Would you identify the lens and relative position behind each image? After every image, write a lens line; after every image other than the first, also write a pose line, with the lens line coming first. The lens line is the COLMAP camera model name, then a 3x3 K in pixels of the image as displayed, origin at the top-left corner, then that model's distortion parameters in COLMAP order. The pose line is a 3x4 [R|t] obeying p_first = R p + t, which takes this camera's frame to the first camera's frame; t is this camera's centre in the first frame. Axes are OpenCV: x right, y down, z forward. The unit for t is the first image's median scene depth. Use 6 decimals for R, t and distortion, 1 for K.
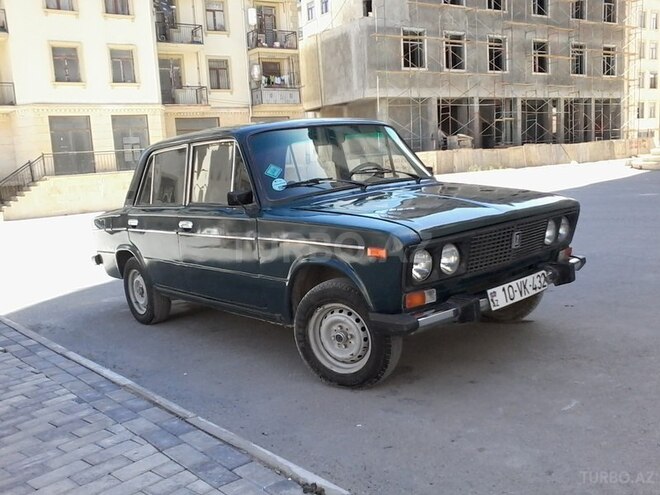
lens RADIAL K [[646.3, 0, 337.9], [0, 646.3, 250.1], [0, 0, 1]] dist [-0.062187, 0.150715]
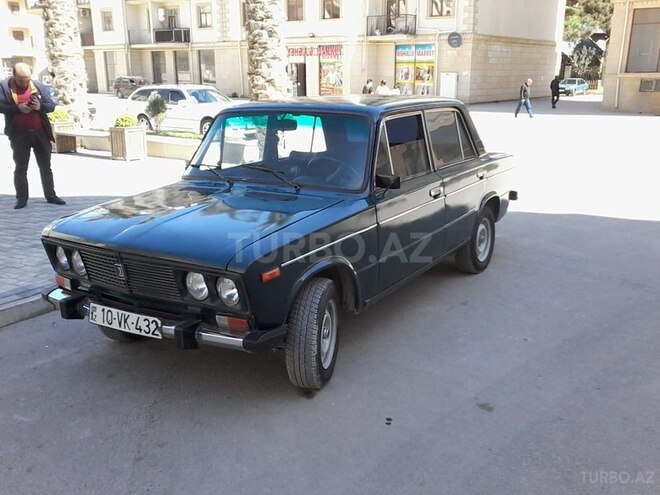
lens RADIAL K [[646.3, 0, 337.9], [0, 646.3, 250.1], [0, 0, 1]] dist [-0.062187, 0.150715]
pose [[0.293833, 0.328028, -0.897809, 0.919604], [-0.147463, 0.943583, 0.296490, -0.285026], [0.944413, 0.045275, 0.325628, 0.739120]]
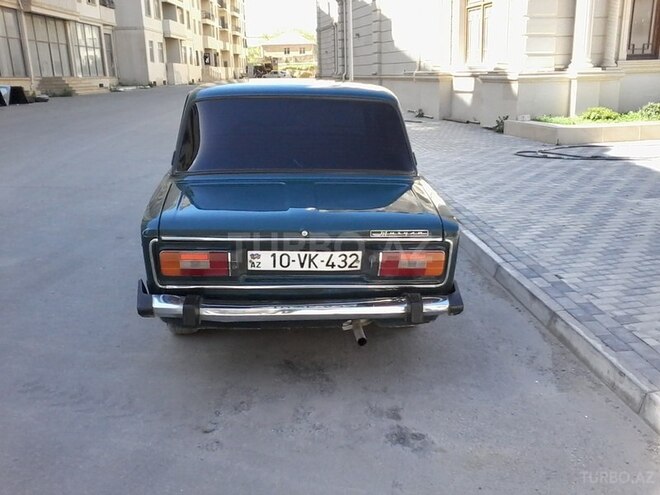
lens RADIAL K [[646.3, 0, 337.9], [0, 646.3, 250.1], [0, 0, 1]] dist [-0.062187, 0.150715]
pose [[-0.814624, -0.069848, 0.575768, -0.804166], [0.154157, 0.930939, 0.331043, -0.286096], [-0.559128, 0.358434, -0.747597, 1.919663]]
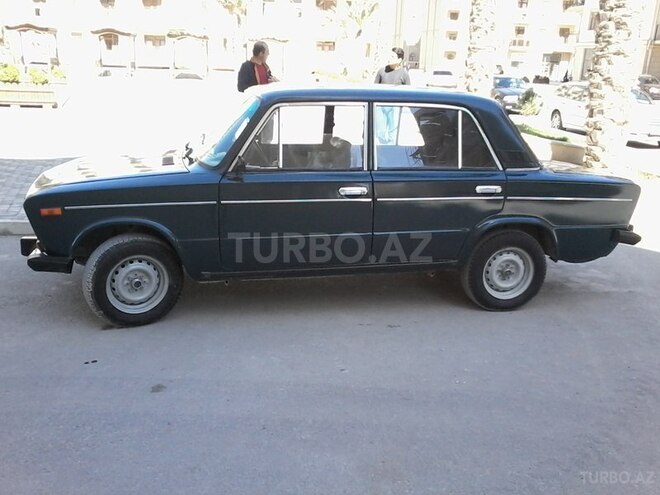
lens RADIAL K [[646.3, 0, 337.9], [0, 646.3, 250.1], [0, 0, 1]] dist [-0.062187, 0.150715]
pose [[-0.476718, 0.307448, -0.823538, 0.825376], [-0.116870, 0.906360, 0.406020, -0.393158], [0.871252, 0.289804, -0.396147, 1.595671]]
